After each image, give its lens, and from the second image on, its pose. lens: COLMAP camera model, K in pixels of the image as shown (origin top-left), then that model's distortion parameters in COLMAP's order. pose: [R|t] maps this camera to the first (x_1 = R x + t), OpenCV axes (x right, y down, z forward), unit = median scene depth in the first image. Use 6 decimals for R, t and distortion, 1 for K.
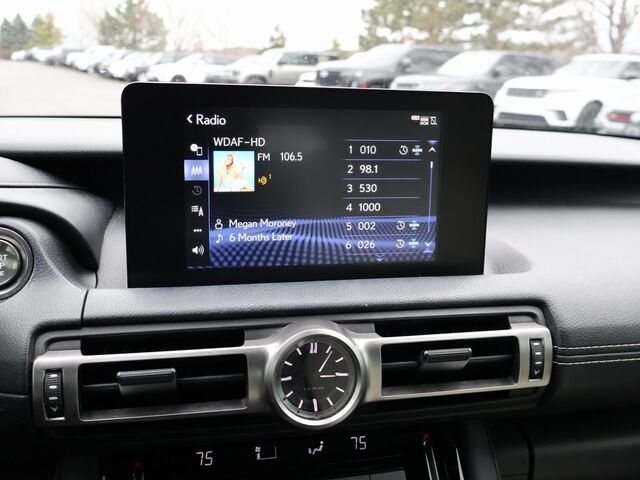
lens RADIAL K [[607.9, 0, 328.6], [0, 607.9, 241.7], [0, 0, 1]] dist [0.009912, 0.019977]
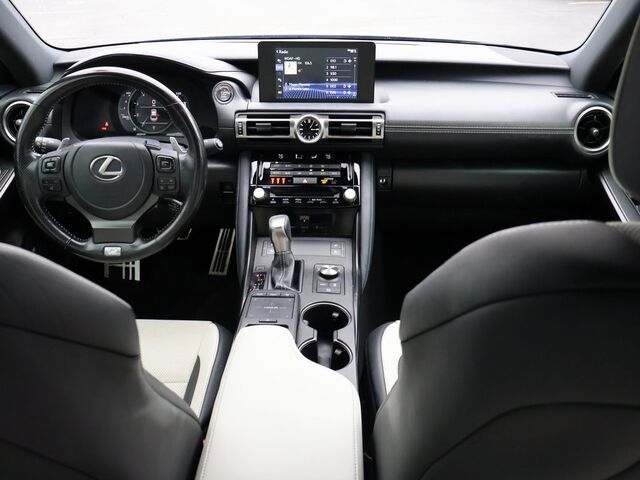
lens RADIAL K [[670.8, 0, 320.0], [0, 670.8, 240.0], [0, 0, 1]] dist [0.013221, 0.010616]
pose [[0.967884, 0.076246, -0.239556, 0.924744], [-0.030989, 0.981816, 0.187290, 0.111139], [0.249480, -0.173851, 0.952646, -2.536837]]
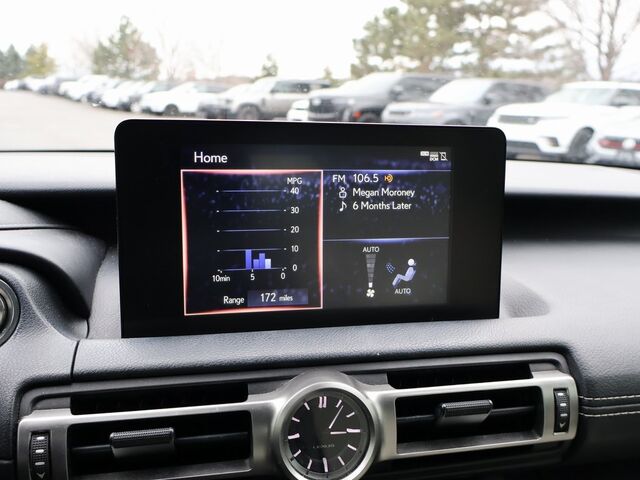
lens RADIAL K [[608.9, 0, 326.5], [0, 608.9, 249.2], [0, 0, 1]] dist [0.010620, 0.011081]
pose [[0.999948, -0.006336, 0.008021, -0.023126], [0.006588, 0.999475, -0.031714, -0.026156], [-0.007816, 0.031765, 0.999465, 0.060479]]
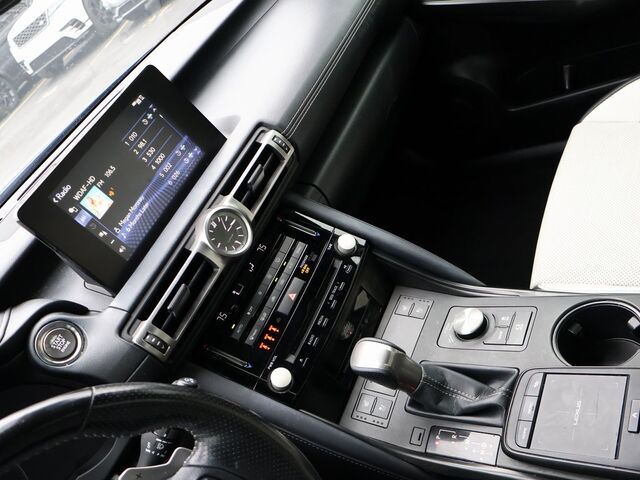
lens RADIAL K [[607.9, 0, 328.6], [0, 607.9, 241.7], [0, 0, 1]] dist [0.009912, 0.019977]
pose [[0.516715, -0.783727, 0.344641, -0.482137], [0.722029, 0.615220, 0.316508, -0.118792], [-0.460086, 0.085296, 0.883768, -0.740110]]
